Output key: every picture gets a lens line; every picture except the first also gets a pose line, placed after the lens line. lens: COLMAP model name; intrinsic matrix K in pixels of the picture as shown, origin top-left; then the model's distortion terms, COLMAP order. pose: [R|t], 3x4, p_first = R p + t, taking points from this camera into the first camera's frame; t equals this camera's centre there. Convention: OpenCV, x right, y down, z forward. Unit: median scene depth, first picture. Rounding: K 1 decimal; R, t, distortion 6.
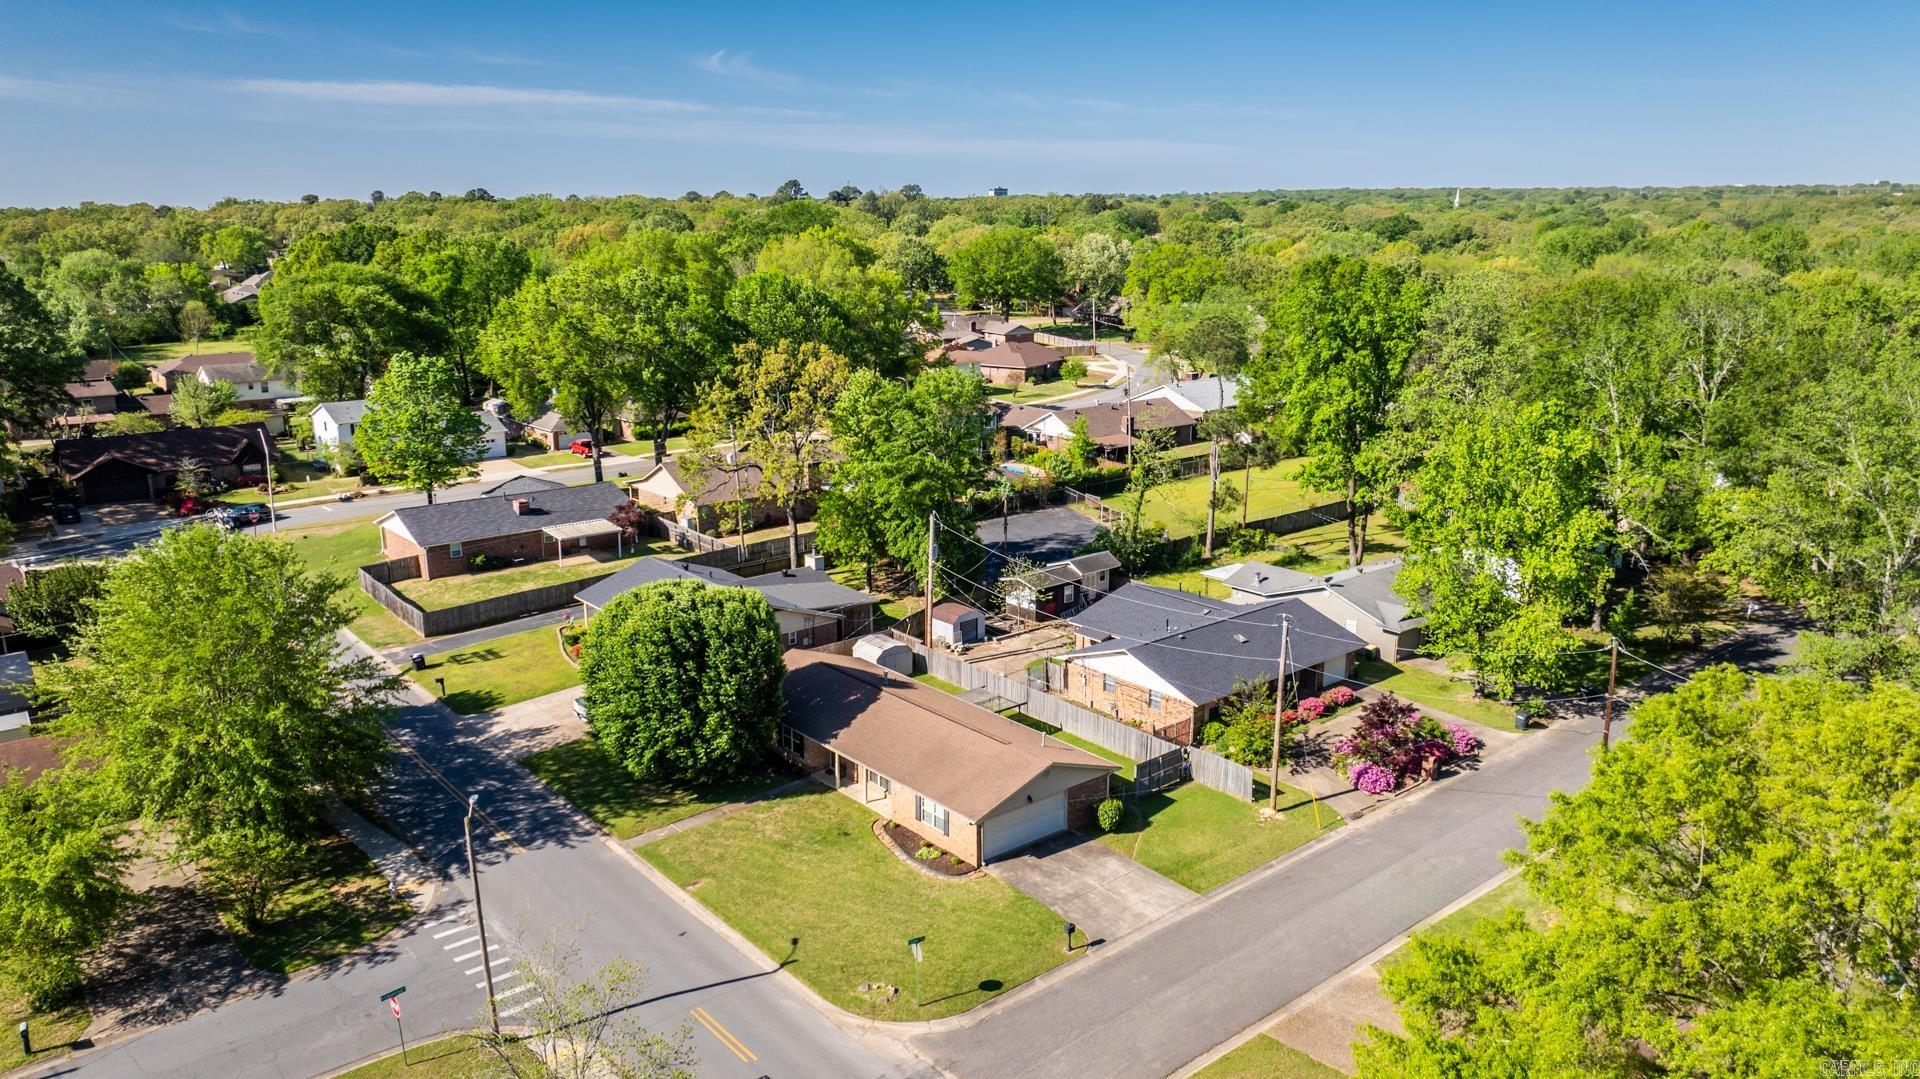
lens RADIAL K [[1332.4, 0, 960.0], [0, 1332.4, 539.5], [0, 0, 1]] dist [-0.012235, -0.005299]
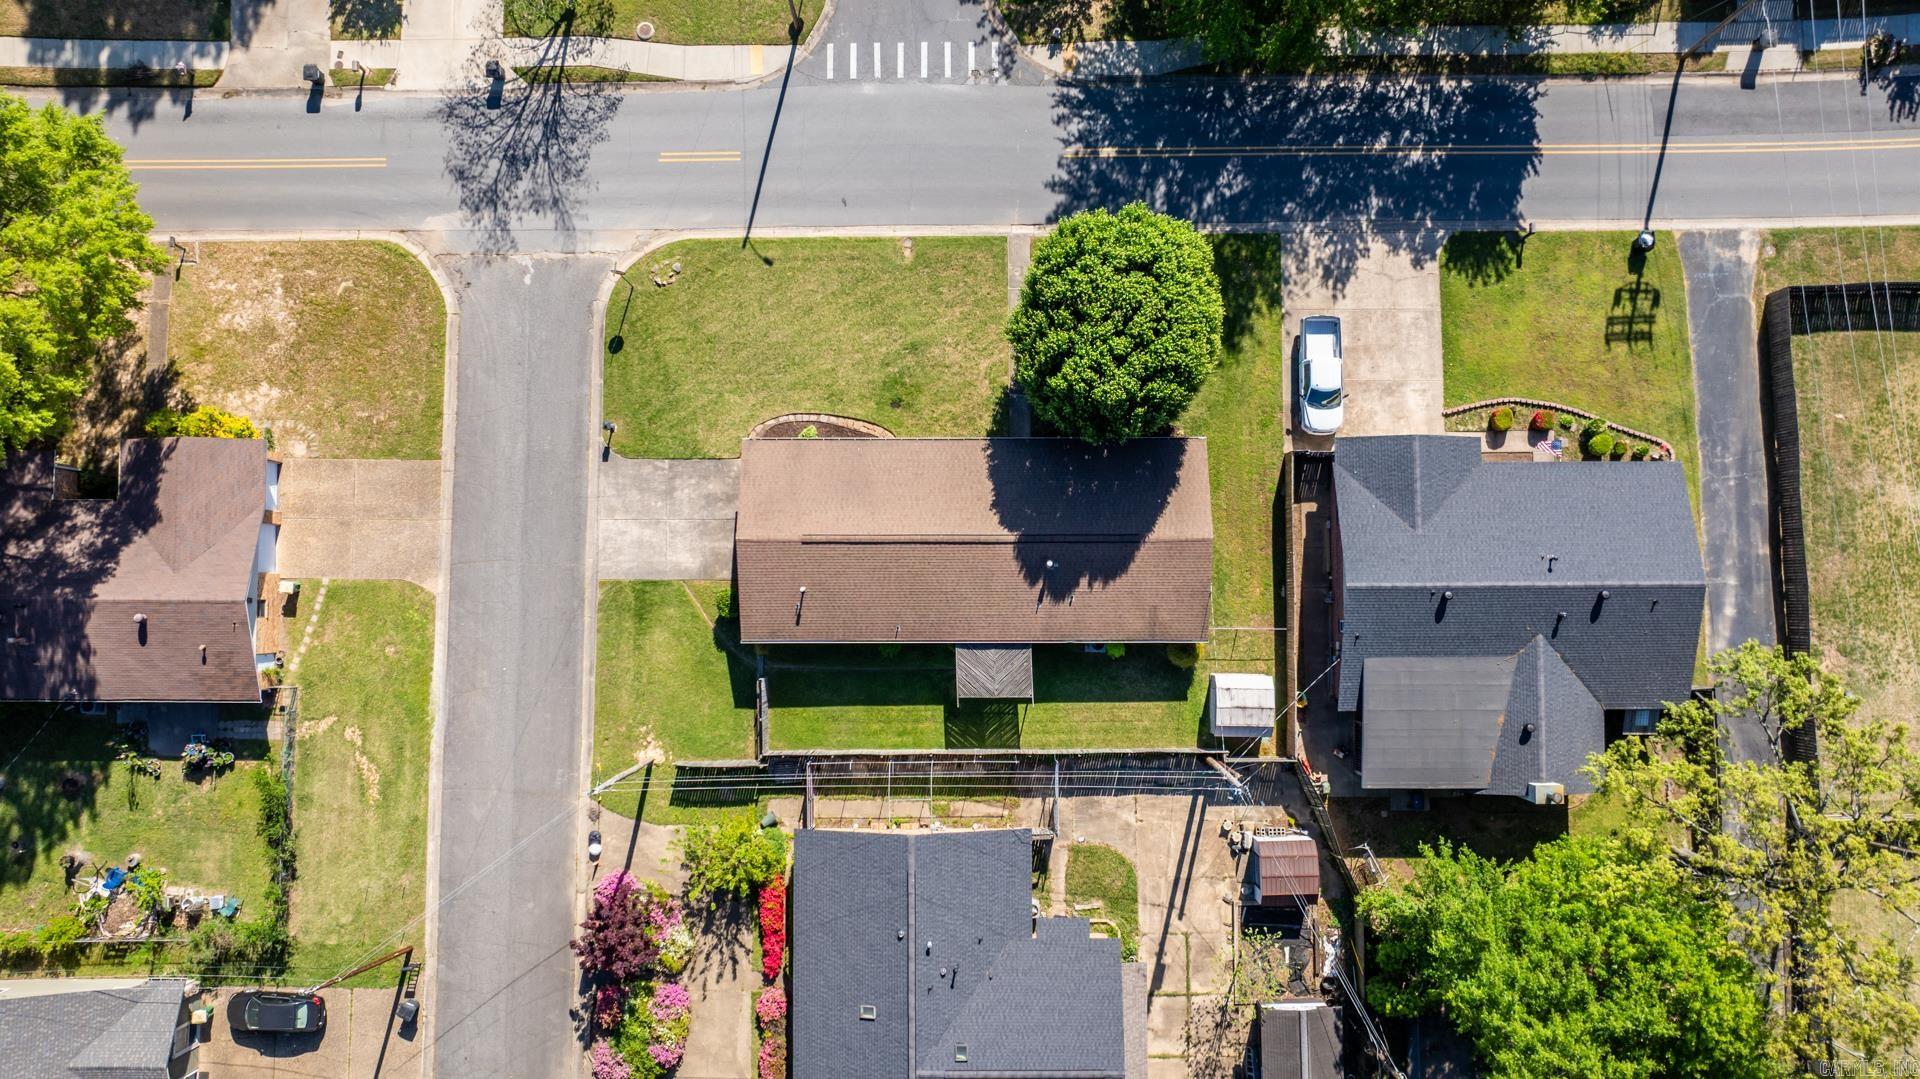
lens RADIAL K [[1332.4, 0, 960.0], [0, 1332.4, 539.5], [0, 0, 1]] dist [-0.012235, -0.005299]
pose [[-0.643288, 0.765254, -0.023797, -0.013622], [-0.163607, -0.107034, 0.980702, -0.873873], [0.747939, 0.634767, 0.194055, 0.977779]]
